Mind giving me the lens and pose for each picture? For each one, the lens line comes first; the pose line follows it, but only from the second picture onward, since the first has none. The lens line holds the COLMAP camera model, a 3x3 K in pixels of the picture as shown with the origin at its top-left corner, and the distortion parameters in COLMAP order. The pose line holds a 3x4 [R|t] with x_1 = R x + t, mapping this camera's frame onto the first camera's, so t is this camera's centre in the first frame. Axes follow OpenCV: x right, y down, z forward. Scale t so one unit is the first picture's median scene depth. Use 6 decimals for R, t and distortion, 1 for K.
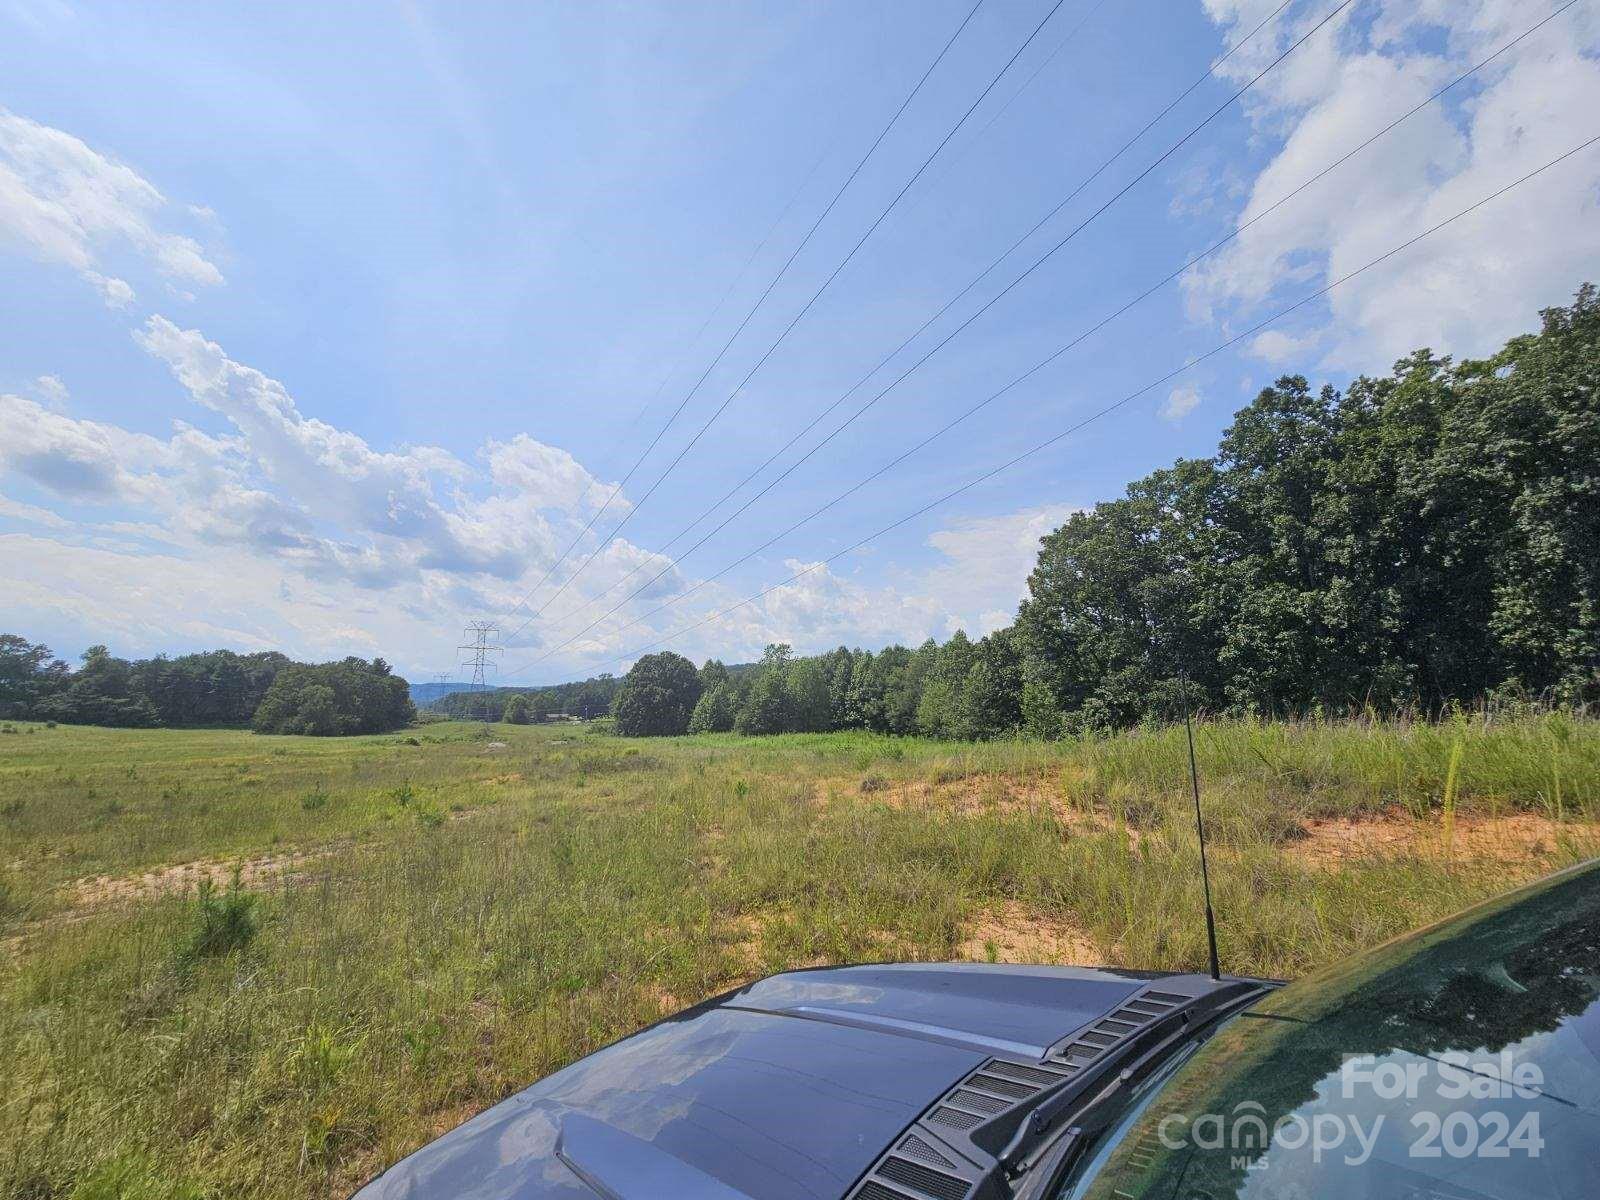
lens RADIAL K [[660.4, 0, 811.2], [0, 660.4, 607.3], [0, 0, 1]] dist [0.001517, -0.000683]
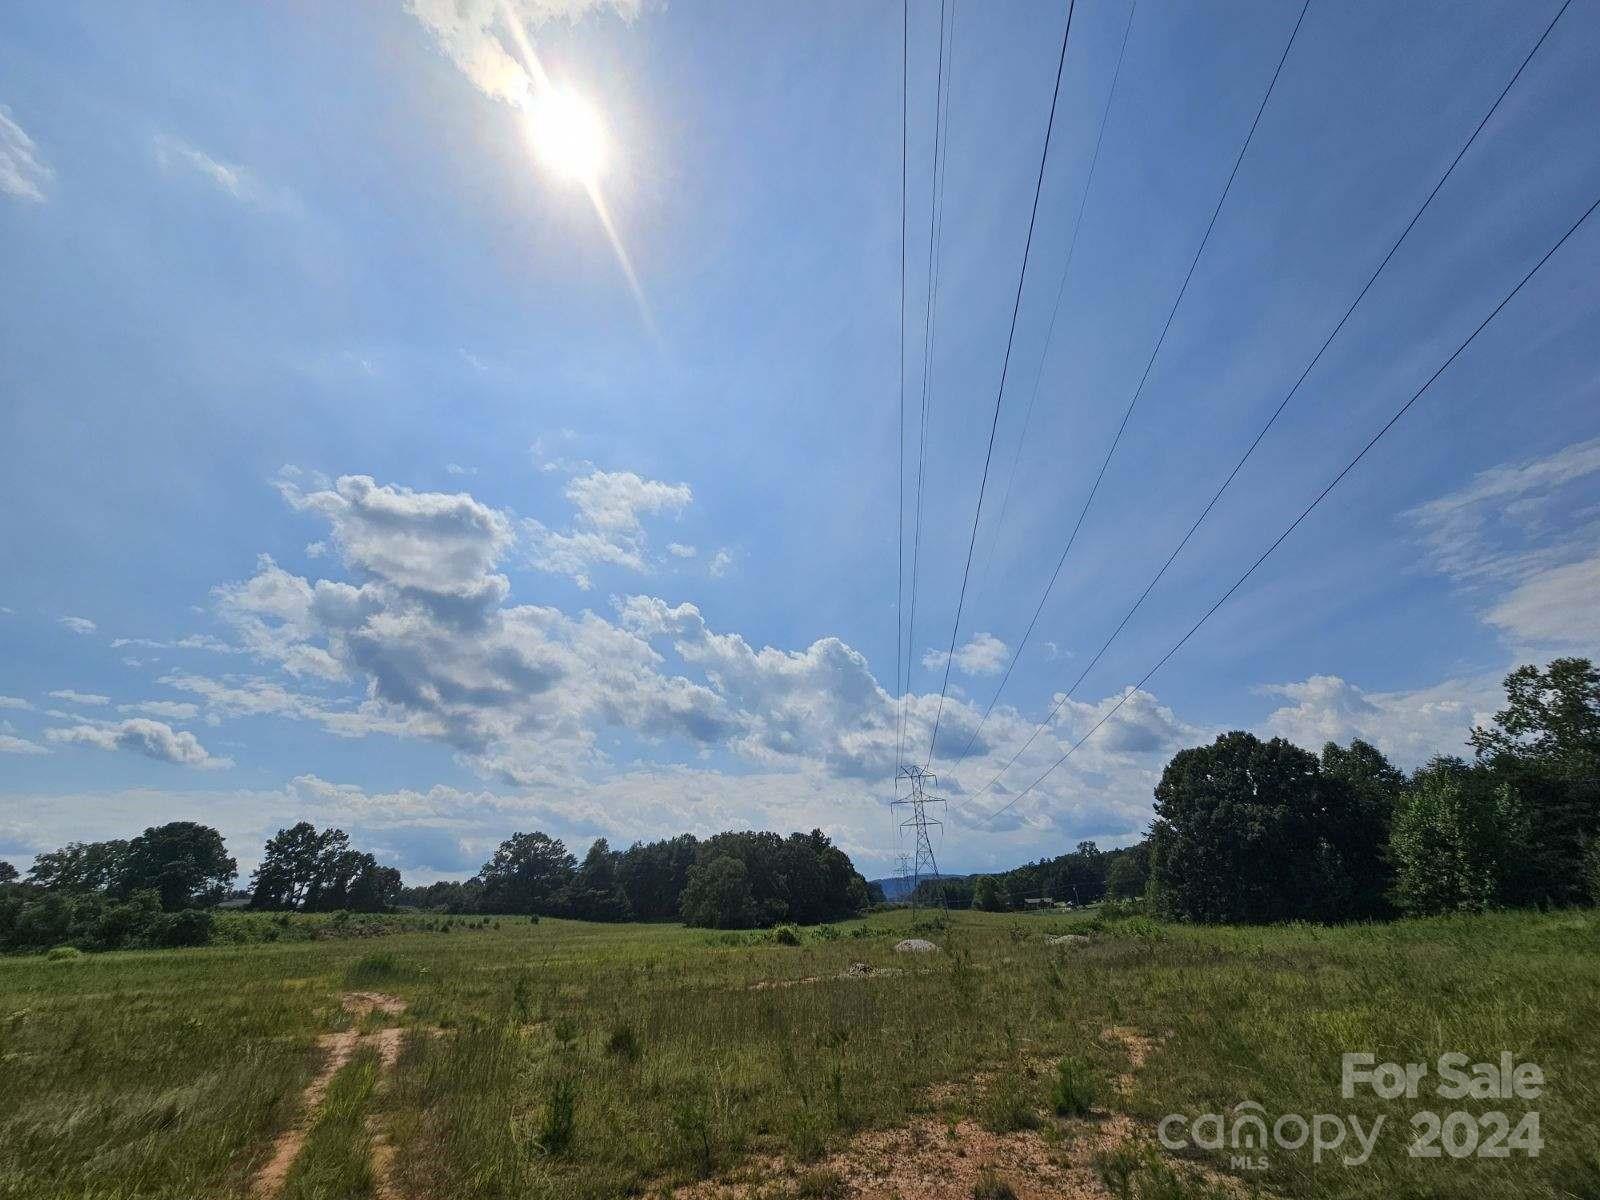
lens RADIAL K [[660.4, 0, 796.1], [0, 660.4, 601.2], [0, 0, 1]] dist [0.001517, -0.000683]
pose [[0.776633, -0.288955, -0.559774, -0.137792], [0.129098, 0.942740, -0.307532, 0.069033], [0.616584, 0.166574, 0.769466, 0.335668]]
